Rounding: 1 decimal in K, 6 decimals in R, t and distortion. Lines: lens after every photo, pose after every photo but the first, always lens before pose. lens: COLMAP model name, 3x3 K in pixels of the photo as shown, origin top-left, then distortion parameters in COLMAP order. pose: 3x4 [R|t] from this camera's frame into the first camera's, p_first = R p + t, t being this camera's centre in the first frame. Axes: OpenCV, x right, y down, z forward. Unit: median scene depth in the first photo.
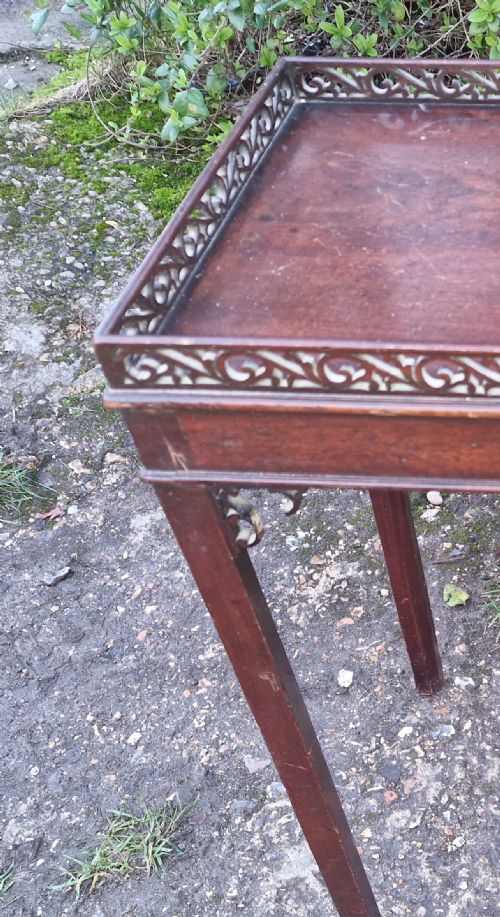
lens RADIAL K [[1071.6, 0, 594.0], [0, 1071.6, 564.1], [0, 0, 1]] dist [0.124053, -0.181866]
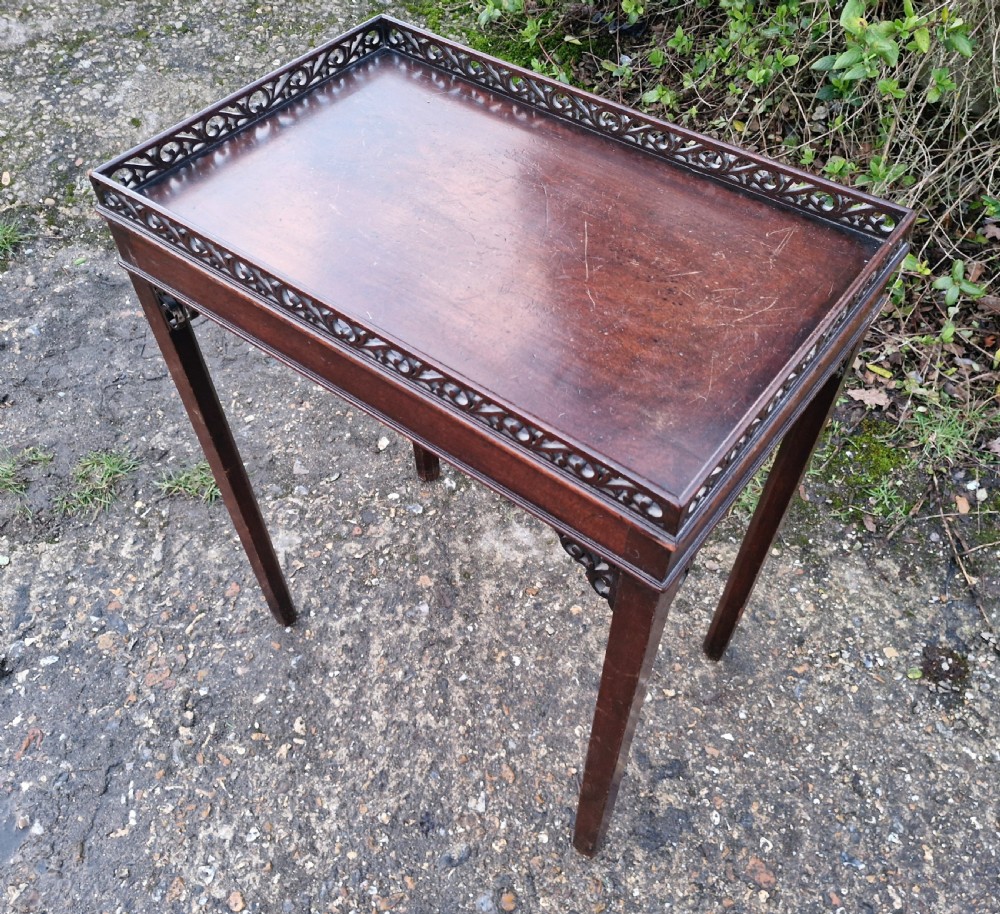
lens RADIAL K [[869.9, 0, 502.9], [0, 869.9, 463.1], [0, 0, 1]] dist [0.127860, -0.193376]
pose [[0.839652, 0.436837, -0.322735, 0.268627], [-0.405312, 0.899520, 0.163052, -0.115120], [0.361533, -0.006099, 0.932339, 0.001417]]
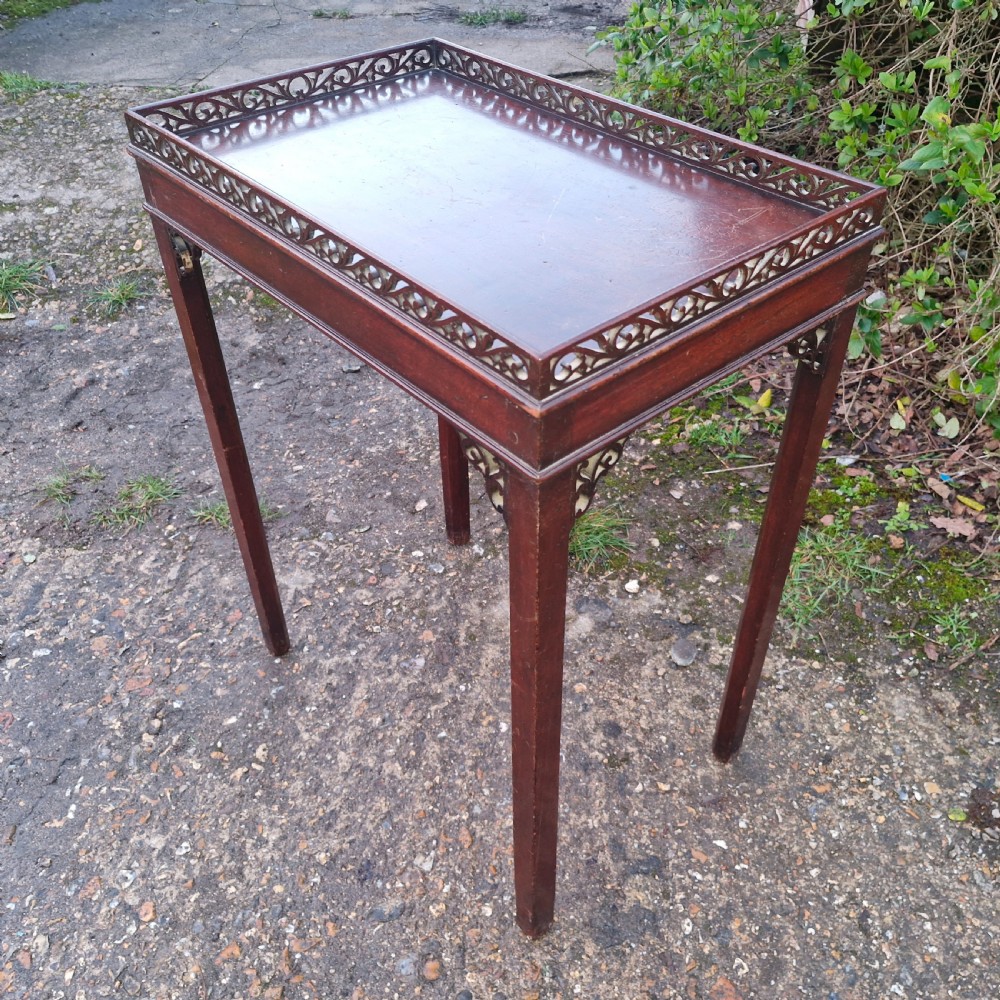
lens RADIAL K [[935.9, 0, 517.5], [0, 935.9, 496.6], [0, 0, 1]] dist [0.132459, -0.200903]
pose [[0.718857, 0.466833, -0.515084, 0.446341], [-0.512079, 0.856712, 0.061795, -0.037591], [0.470127, 0.219342, 0.854909, 0.045301]]
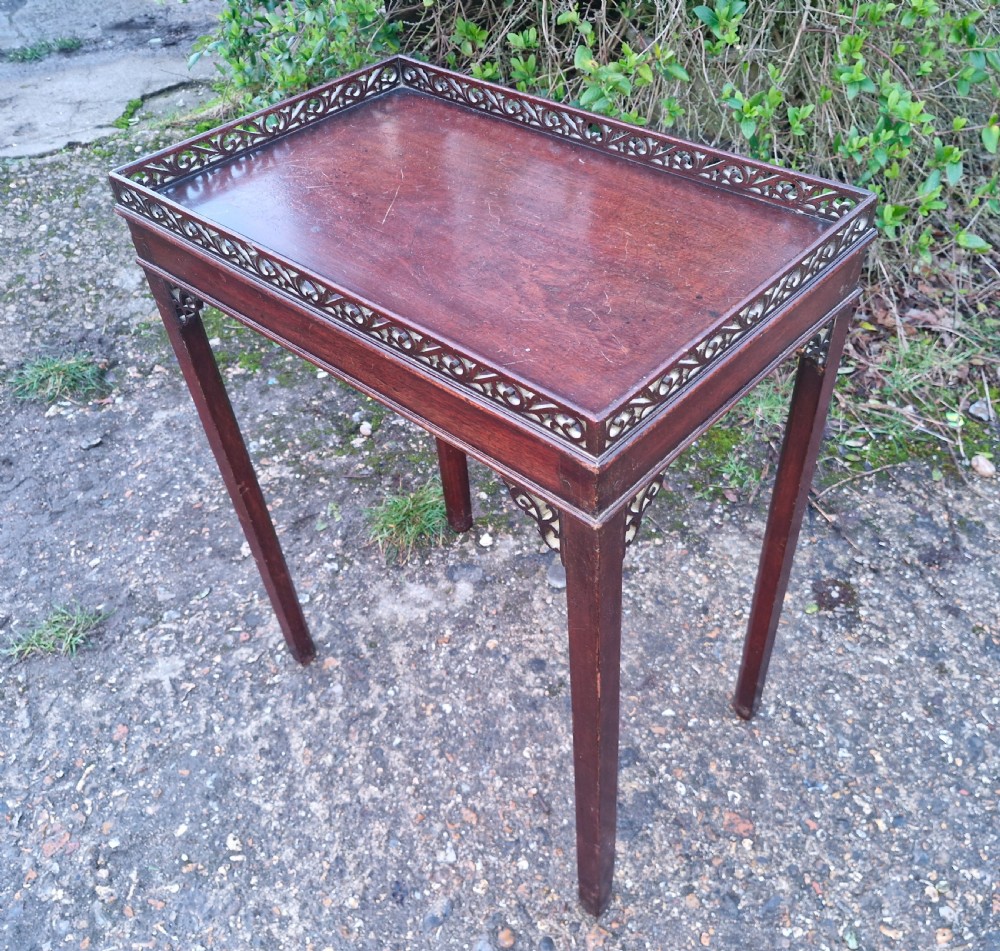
lens RADIAL K [[906.7, 0, 516.7], [0, 906.7, 475.4], [0, 0, 1]] dist [0.106680, -0.147303]
pose [[0.967431, 0.157863, -0.197880, 0.288139], [-0.170295, 0.984254, -0.047359, 0.014980], [0.187288, 0.079514, 0.979082, -0.045535]]
